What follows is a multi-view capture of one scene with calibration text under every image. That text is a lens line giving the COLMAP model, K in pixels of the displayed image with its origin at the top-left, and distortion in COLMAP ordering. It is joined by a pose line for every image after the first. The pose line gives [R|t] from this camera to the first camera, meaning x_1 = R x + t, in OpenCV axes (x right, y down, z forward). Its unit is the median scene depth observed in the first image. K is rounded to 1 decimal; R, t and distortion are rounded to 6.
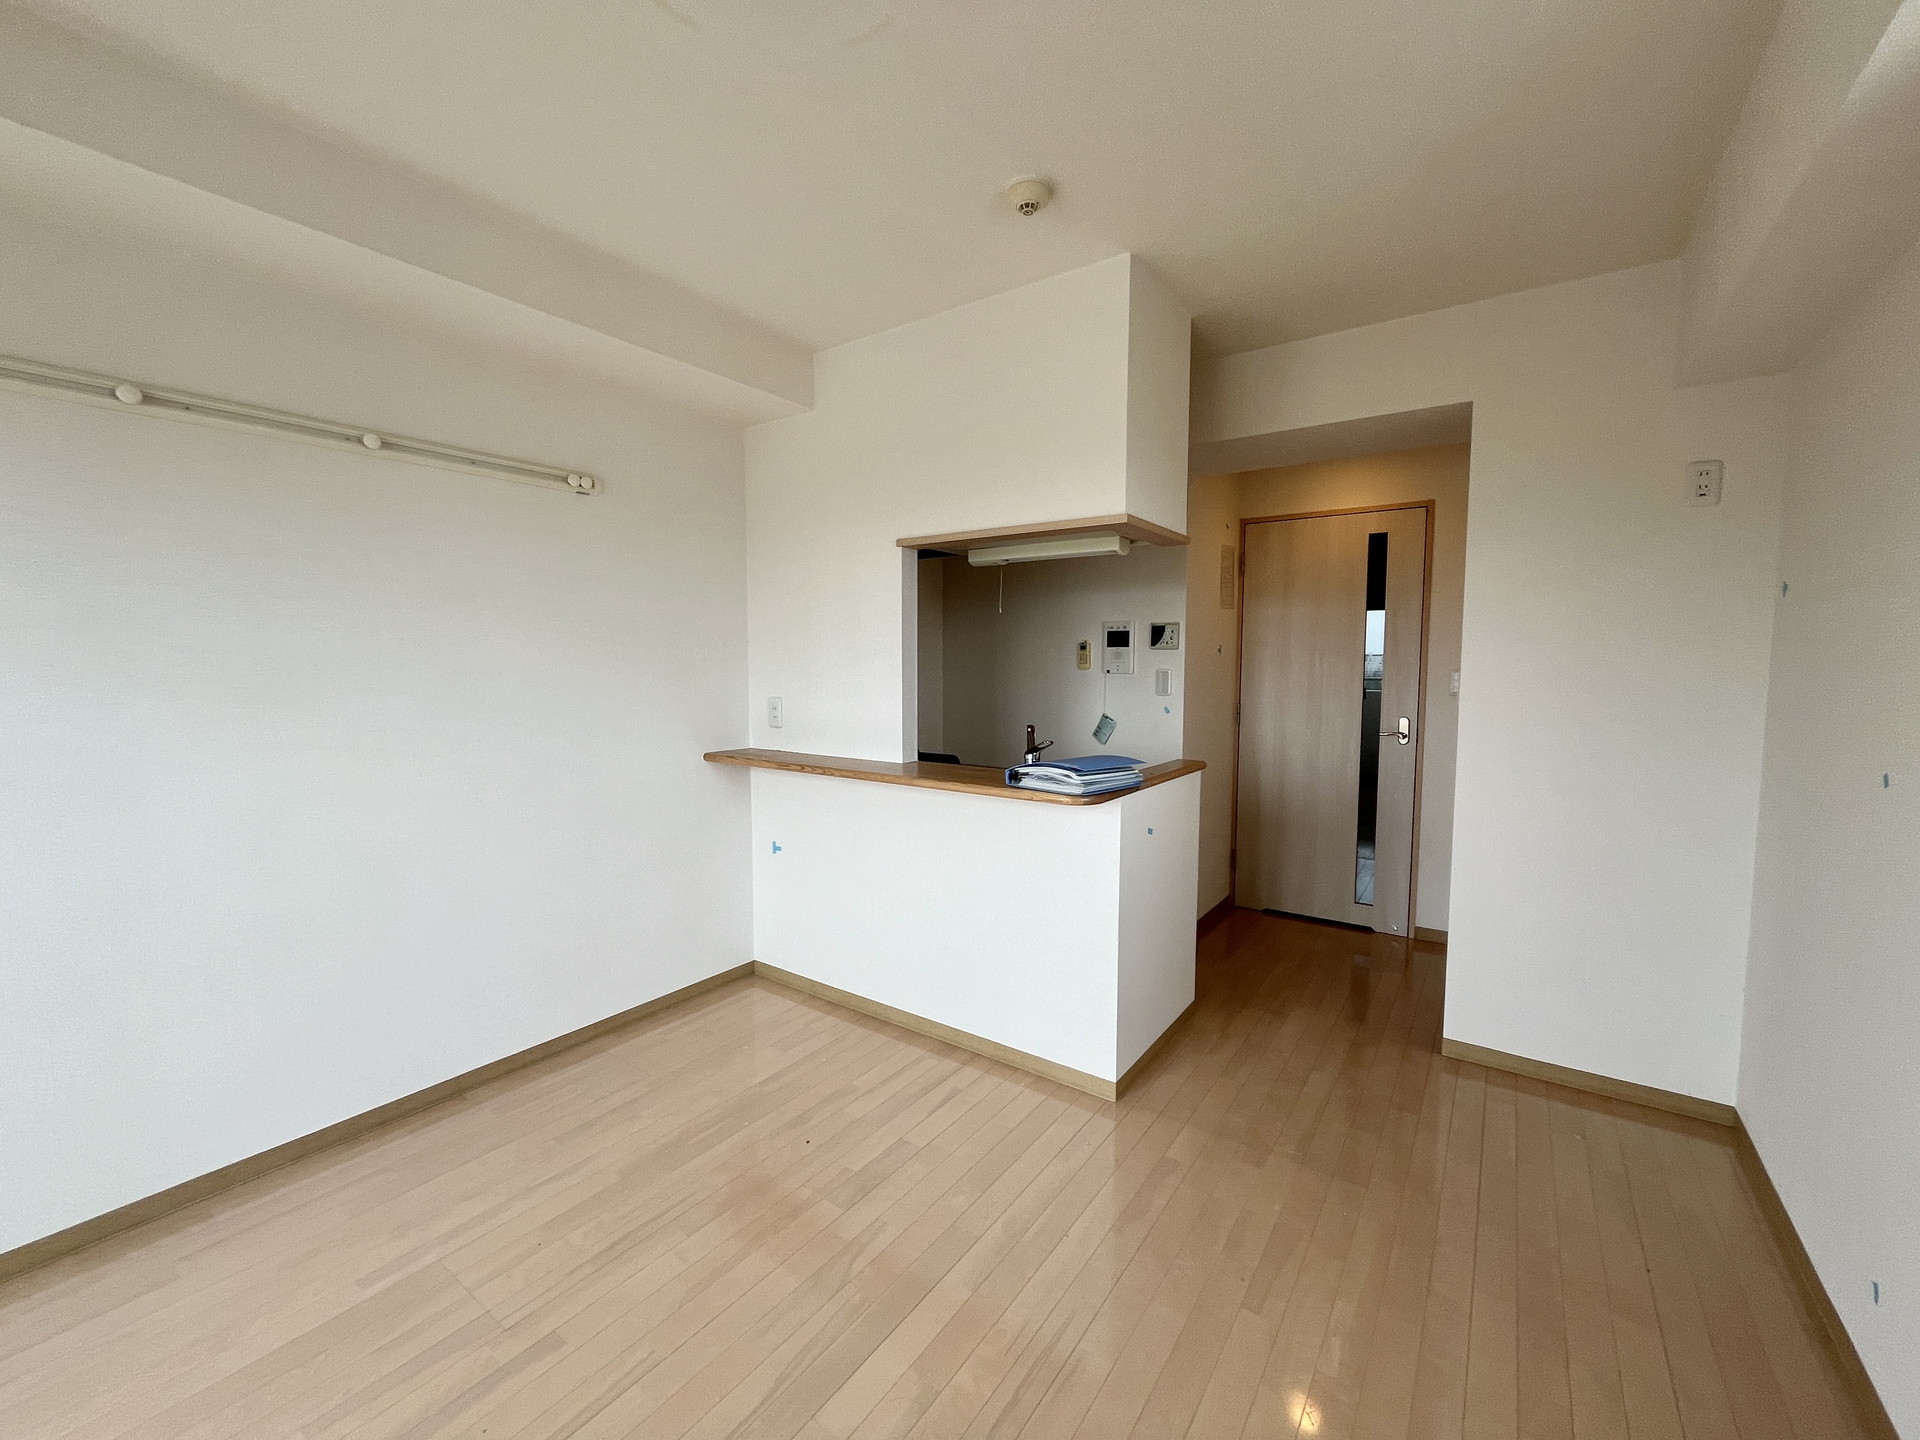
lens RADIAL K [[773.9, 0, 960.0], [0, 773.9, 720.0], [0, 0, 1]] dist [-0.013440, -0.000149]
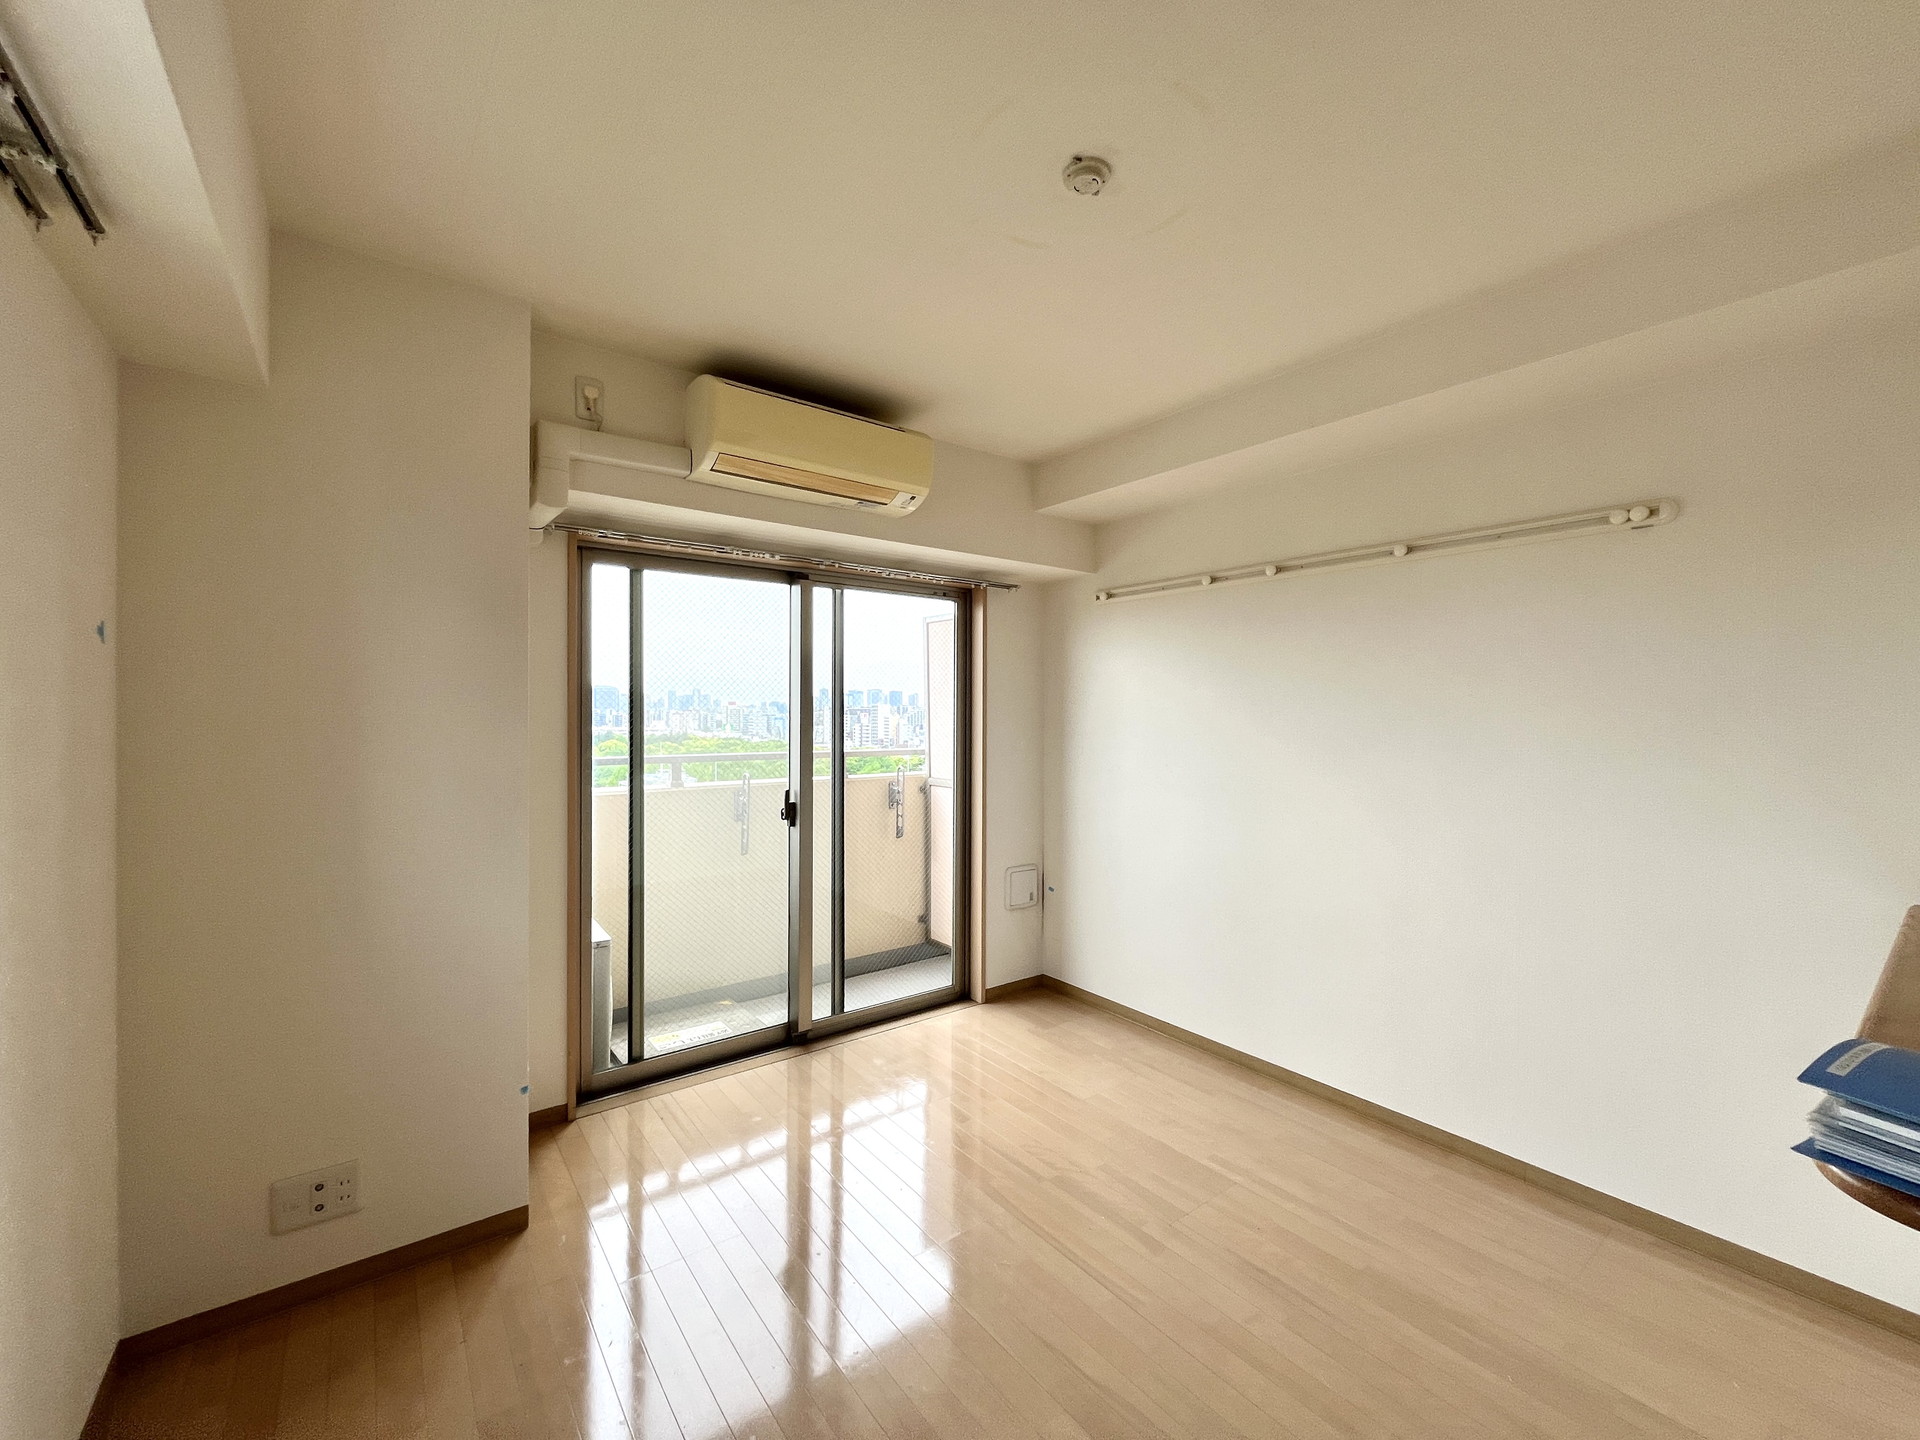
lens RADIAL K [[780.4, 0, 955.7], [0, 780.4, 715.4], [0, 0, 1]] dist [-0.002641, -0.000133]
pose [[-0.308673, 0.001238, -0.951167, 0.570525], [-0.073458, 0.996982, 0.025136, -0.076659], [0.948327, 0.077630, -0.307651, 0.673458]]
